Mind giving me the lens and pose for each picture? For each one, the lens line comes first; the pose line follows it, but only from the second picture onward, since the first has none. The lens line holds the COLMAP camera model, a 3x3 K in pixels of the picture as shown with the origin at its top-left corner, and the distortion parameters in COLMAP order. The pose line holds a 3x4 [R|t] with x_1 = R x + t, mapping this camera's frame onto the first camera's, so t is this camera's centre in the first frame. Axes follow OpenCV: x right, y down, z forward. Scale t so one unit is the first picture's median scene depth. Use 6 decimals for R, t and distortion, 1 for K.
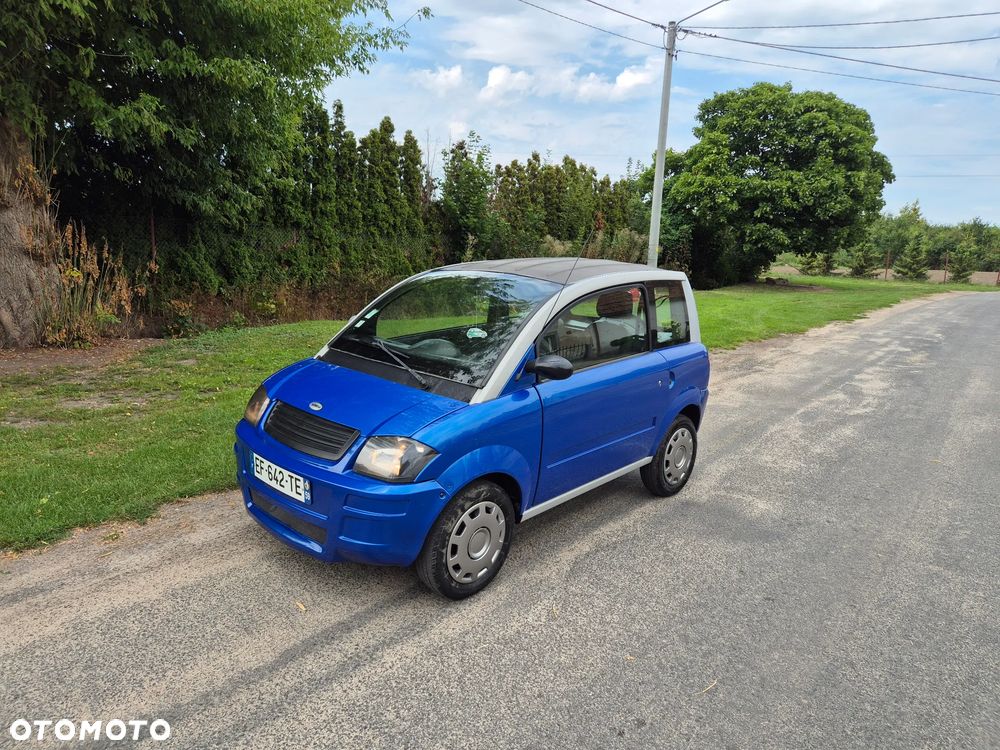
lens RADIAL K [[664.7, 0, 500.1], [0, 664.7, 371.1], [0, 0, 1]] dist [0.063485, -0.050721]
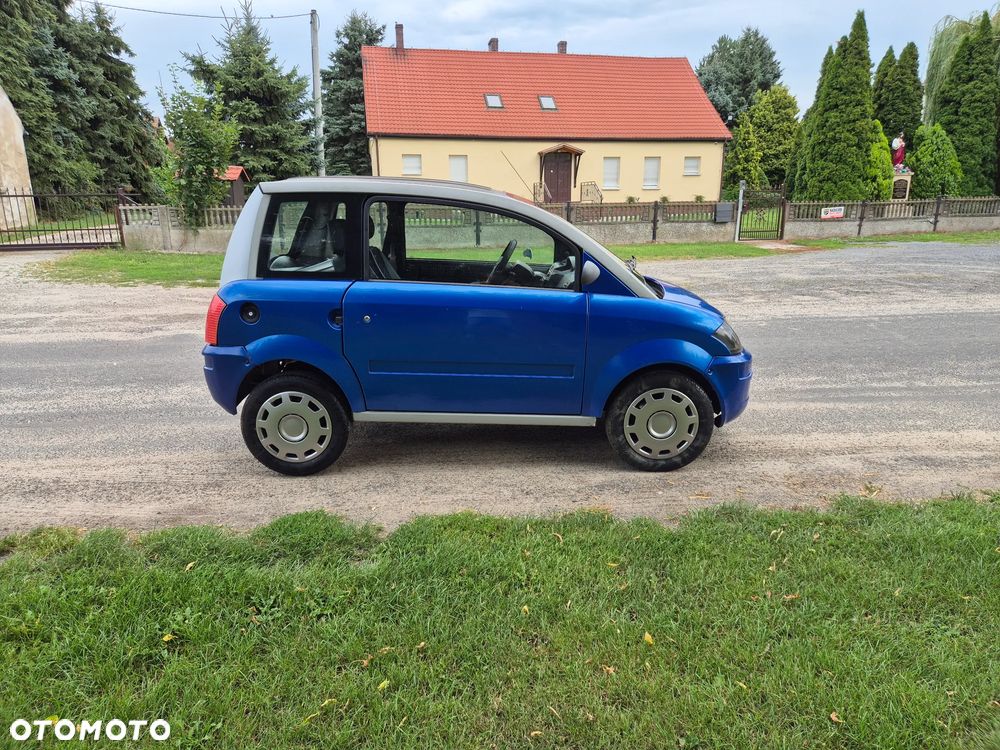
lens RADIAL K [[668.4, 0, 498.9], [0, 668.4, 368.5], [0, 0, 1]] dist [0.068631, -0.056398]
pose [[-0.679990, -0.216619, 0.700492, -0.215948], [0.120266, 0.909472, 0.397990, -0.087625], [-0.723290, 0.354875, -0.592381, 0.478395]]
